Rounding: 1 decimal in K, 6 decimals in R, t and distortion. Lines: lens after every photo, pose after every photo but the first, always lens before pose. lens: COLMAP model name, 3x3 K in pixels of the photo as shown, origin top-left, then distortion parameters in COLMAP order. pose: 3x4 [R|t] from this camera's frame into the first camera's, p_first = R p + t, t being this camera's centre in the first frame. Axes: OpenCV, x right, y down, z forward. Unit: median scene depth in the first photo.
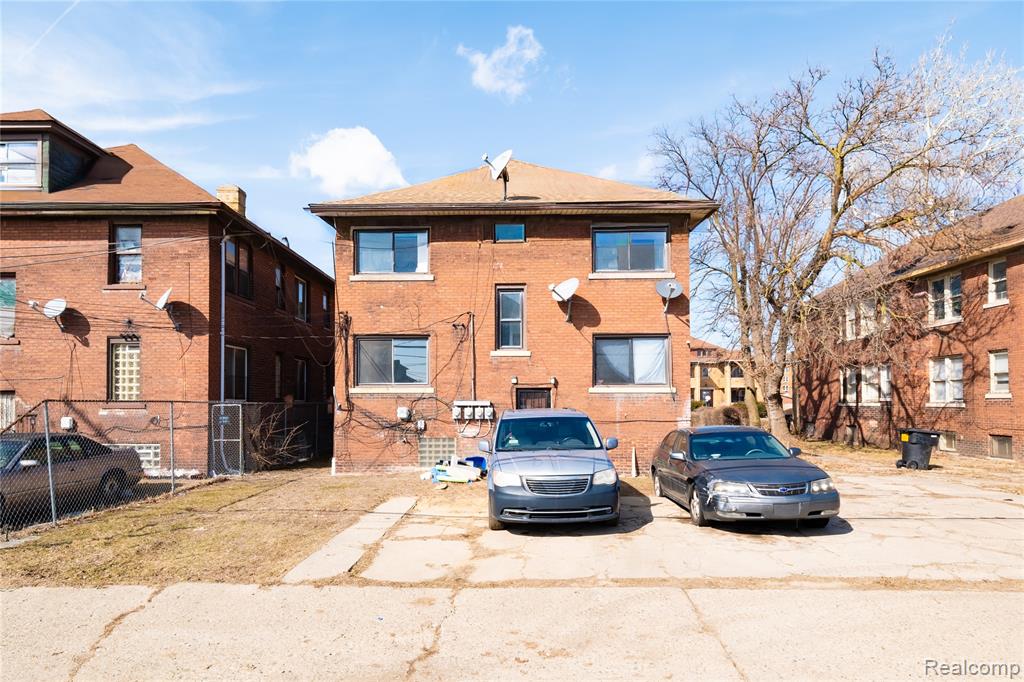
lens RADIAL K [[690.6, 0, 512.0], [0, 690.6, 341.0], [0, 0, 1]] dist [0.000321, -0.000924]
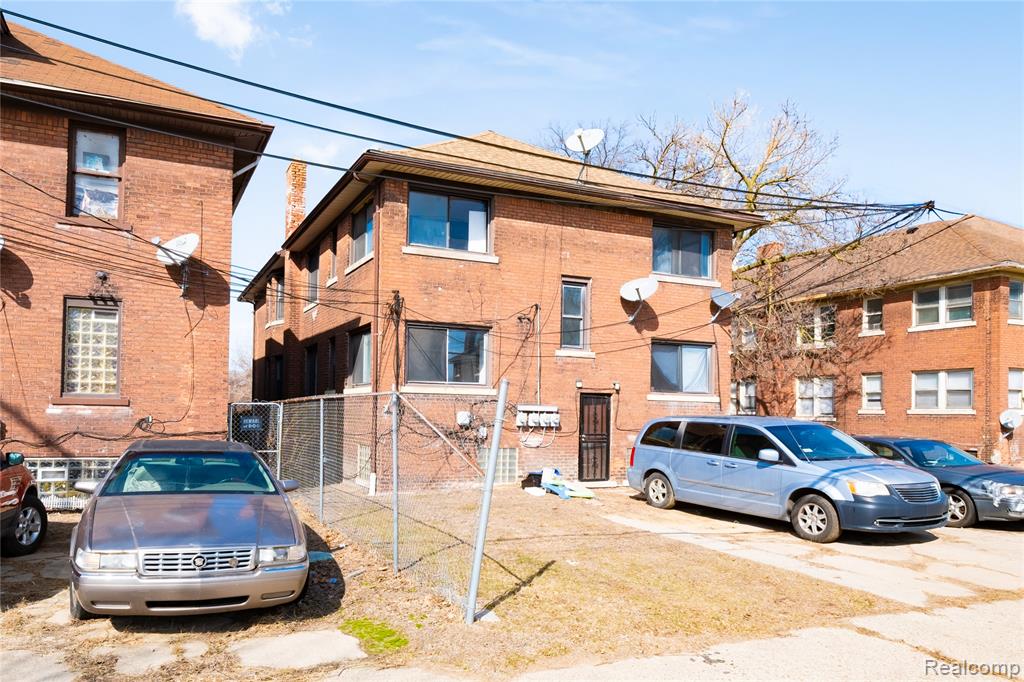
lens RADIAL K [[755.6, 0, 512.5], [0, 755.6, 351.8], [0, 0, 1]] dist [-0.004643, 0.000349]
pose [[0.888963, 0.055837, 0.454562, -0.520718], [-0.060064, 0.998181, -0.005151, 0.025046], [-0.454023, -0.022724, 0.890700, 0.160591]]
